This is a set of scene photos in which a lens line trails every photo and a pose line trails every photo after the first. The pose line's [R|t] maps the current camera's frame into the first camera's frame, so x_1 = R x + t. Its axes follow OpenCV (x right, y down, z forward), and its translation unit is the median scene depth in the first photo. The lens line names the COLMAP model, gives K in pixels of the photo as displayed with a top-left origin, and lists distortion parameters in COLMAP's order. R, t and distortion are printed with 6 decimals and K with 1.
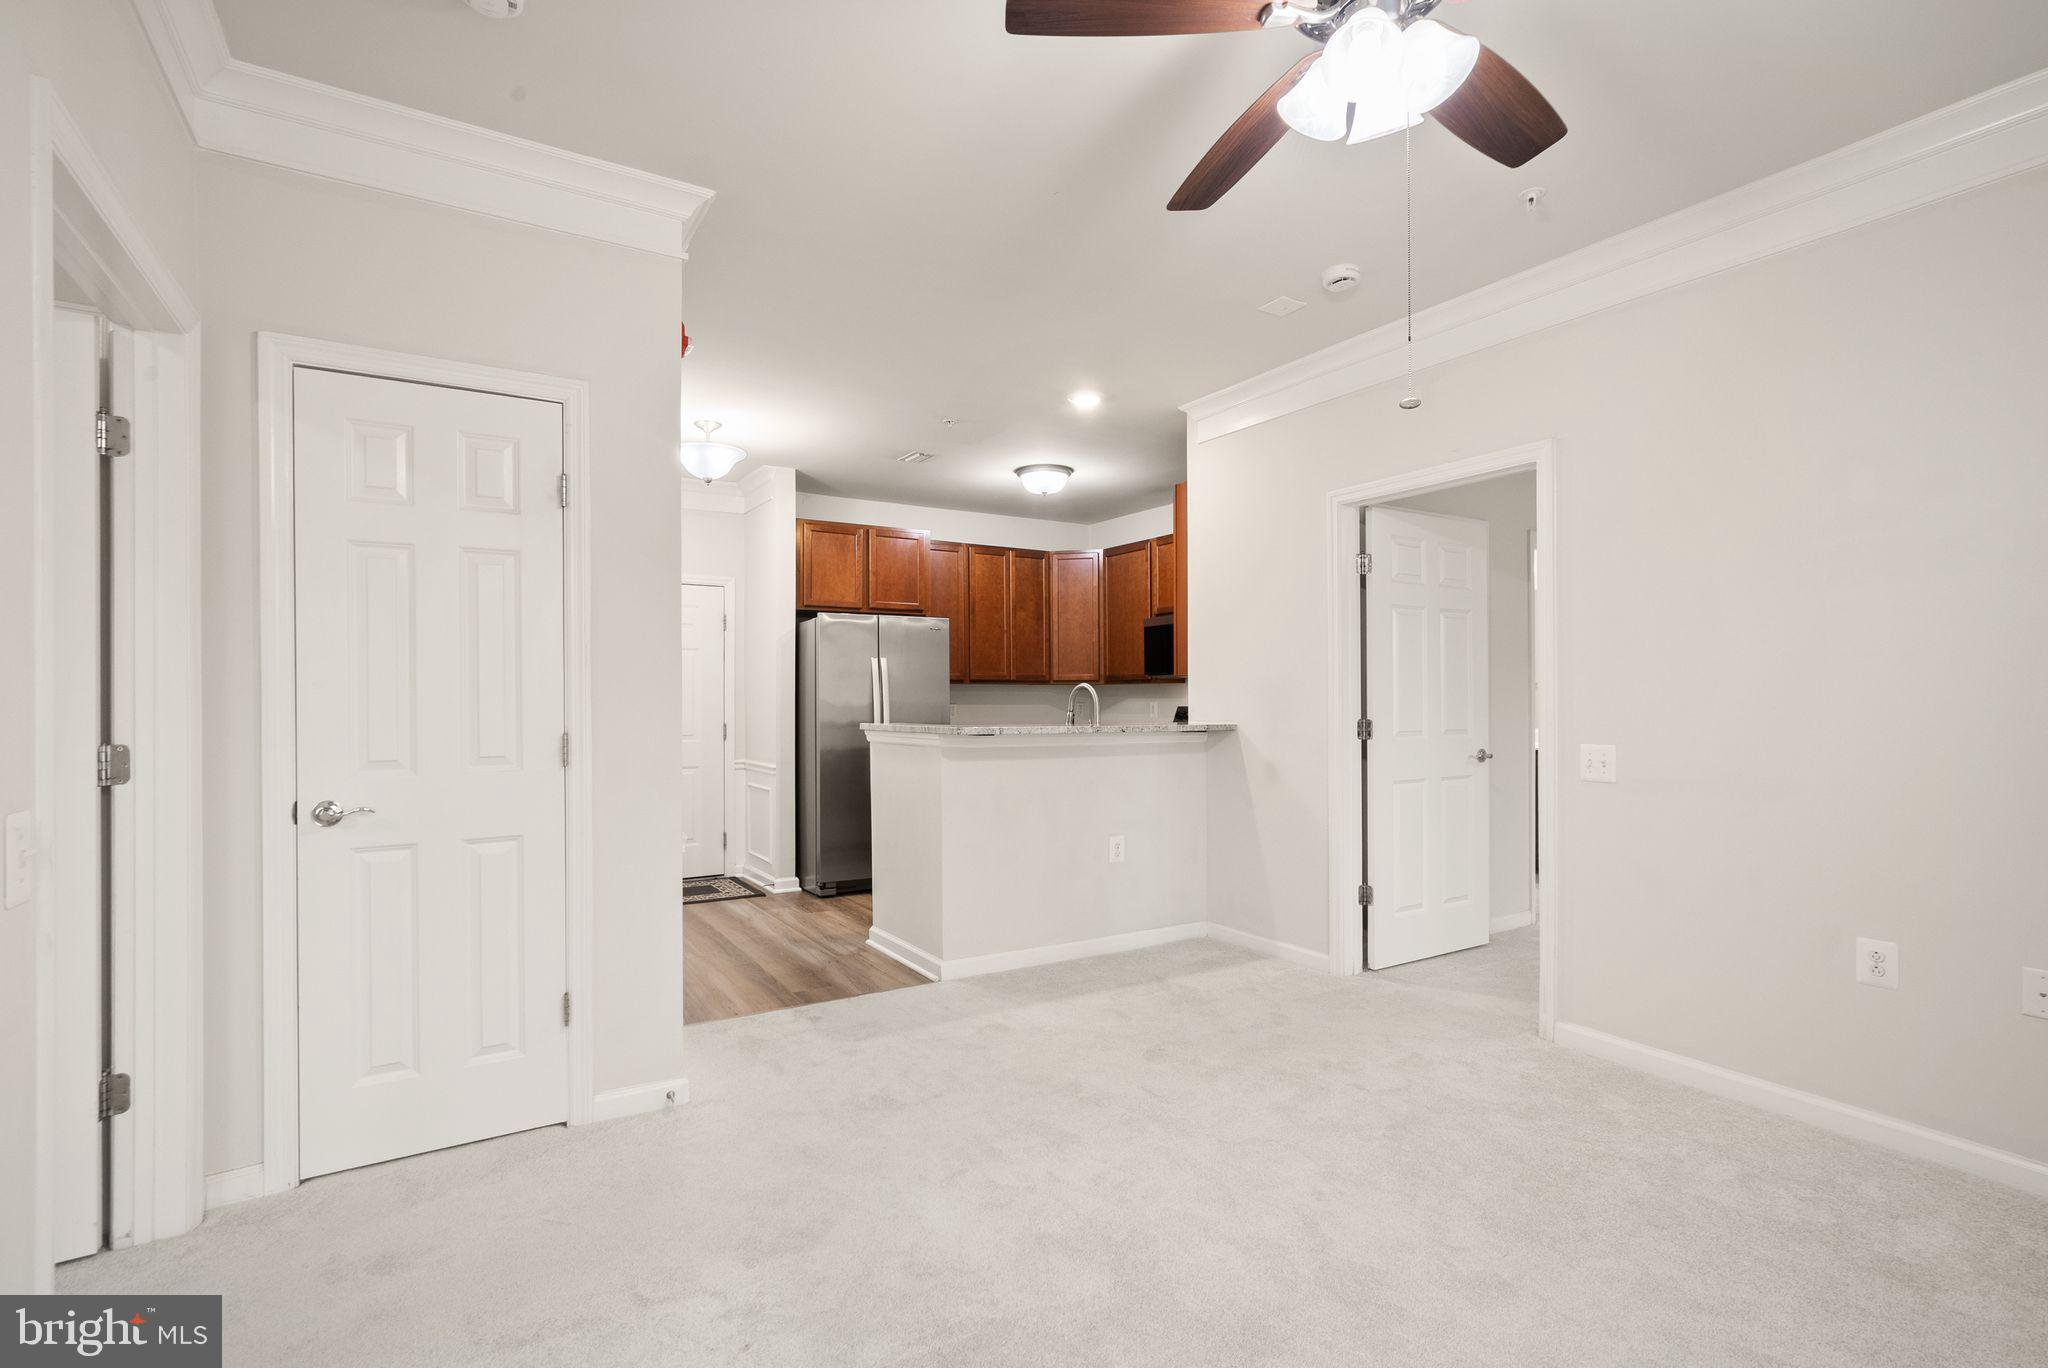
lens RADIAL K [[953.8, 0, 1027.3], [0, 953.8, 680.5], [0, 0, 1]] dist [-0.007409, 0.004852]
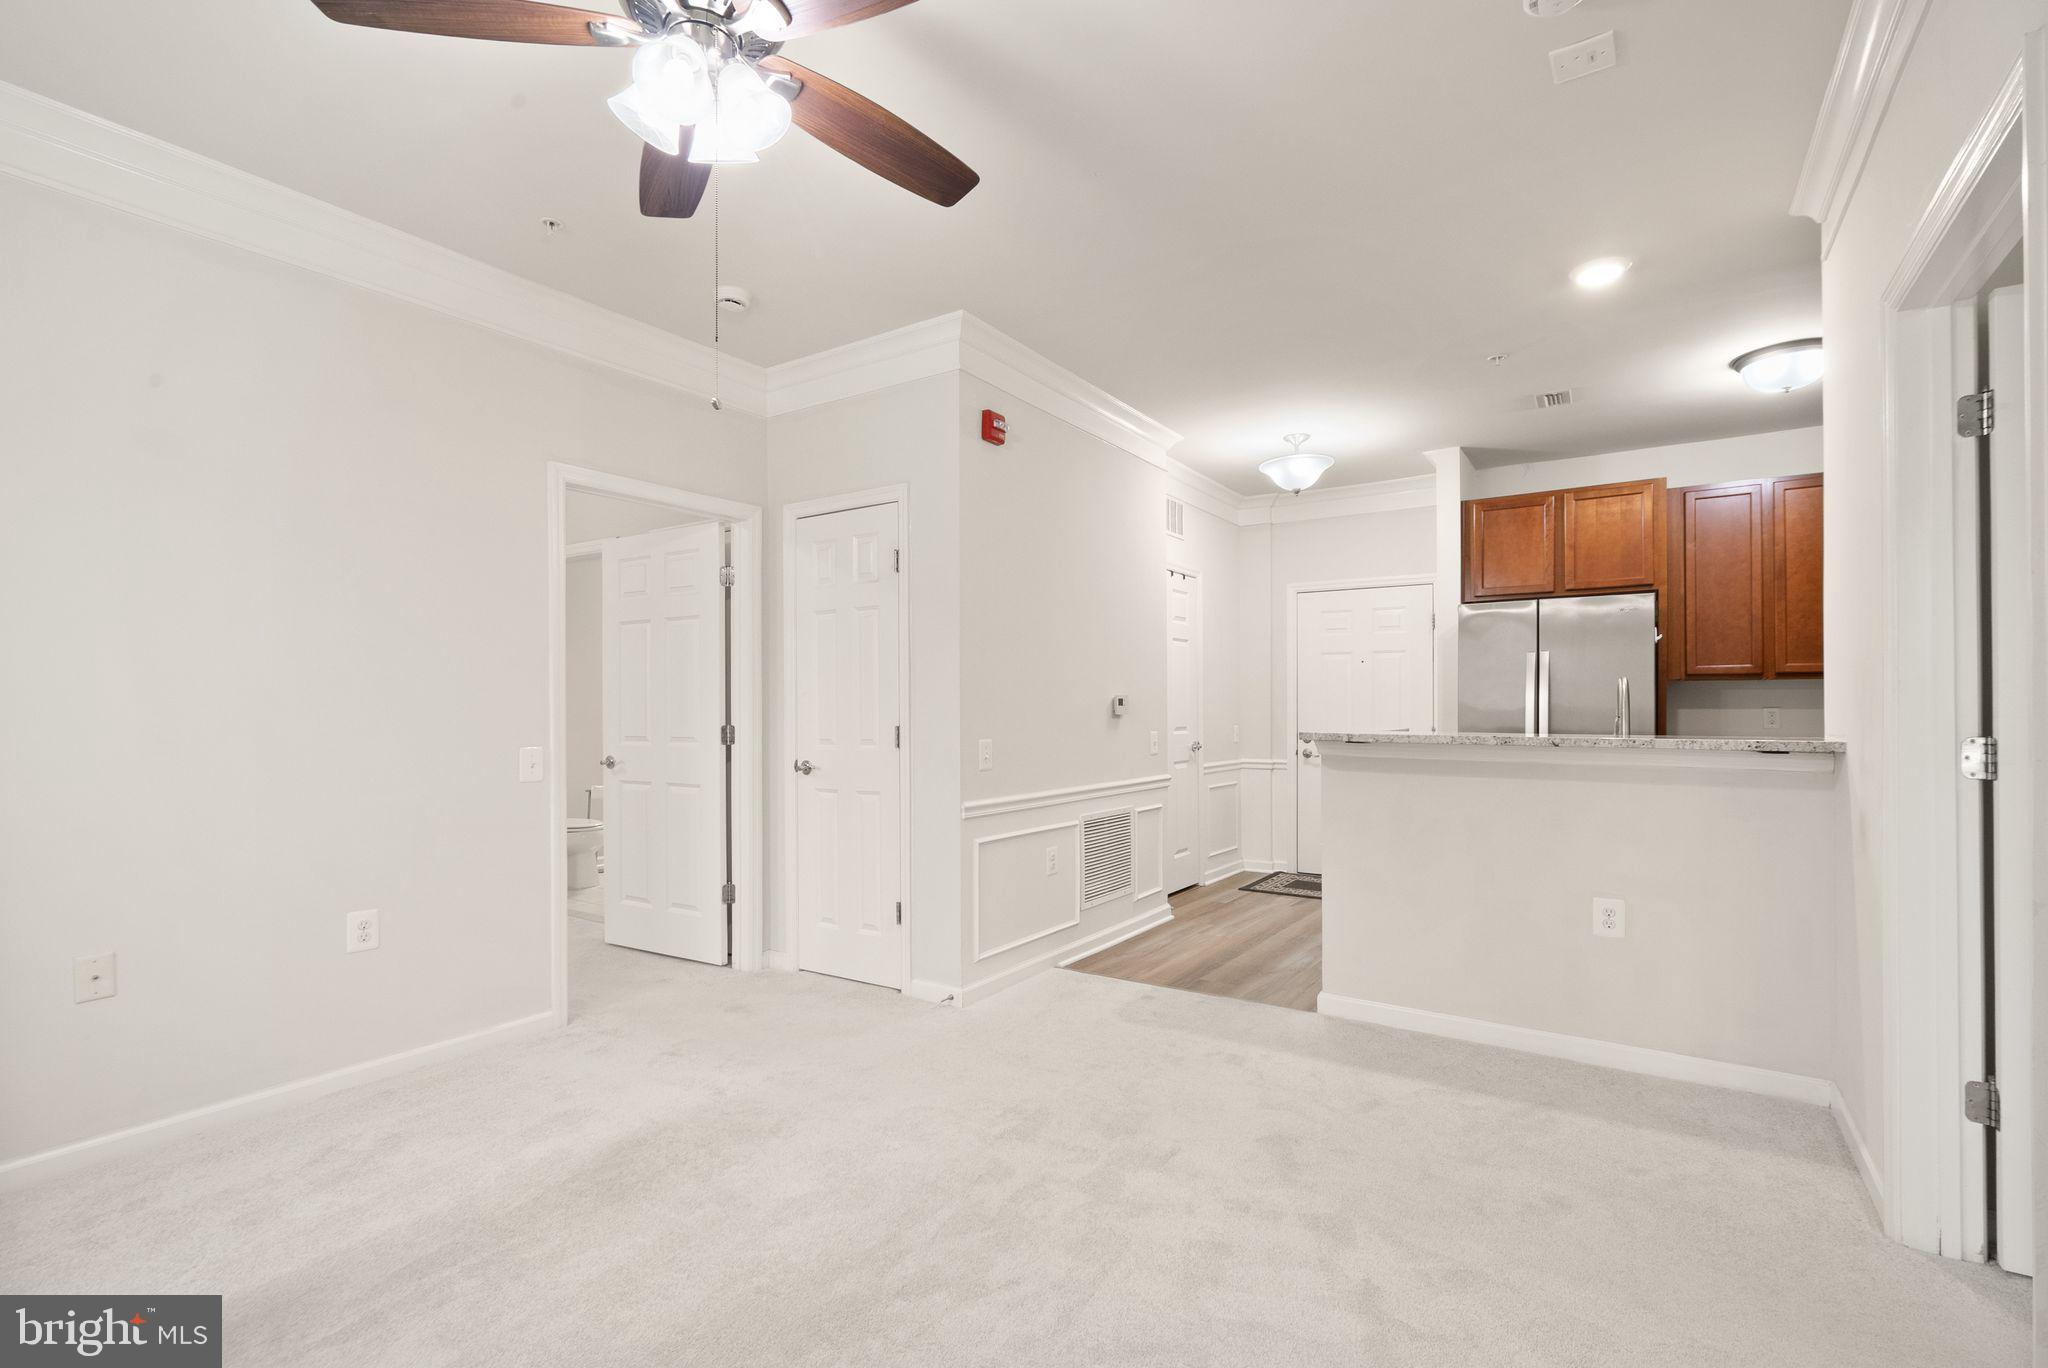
lens RADIAL K [[953.8, 0, 1016.1], [0, 953.8, 694.8], [0, 0, 1]] dist [-0.007409, 0.004852]
pose [[0.413743, -0.007655, -0.910362, 0.615933], [0.020497, 0.999789, 0.000909, 0.005748], [0.910163, -0.019036, 0.413812, 0.367536]]
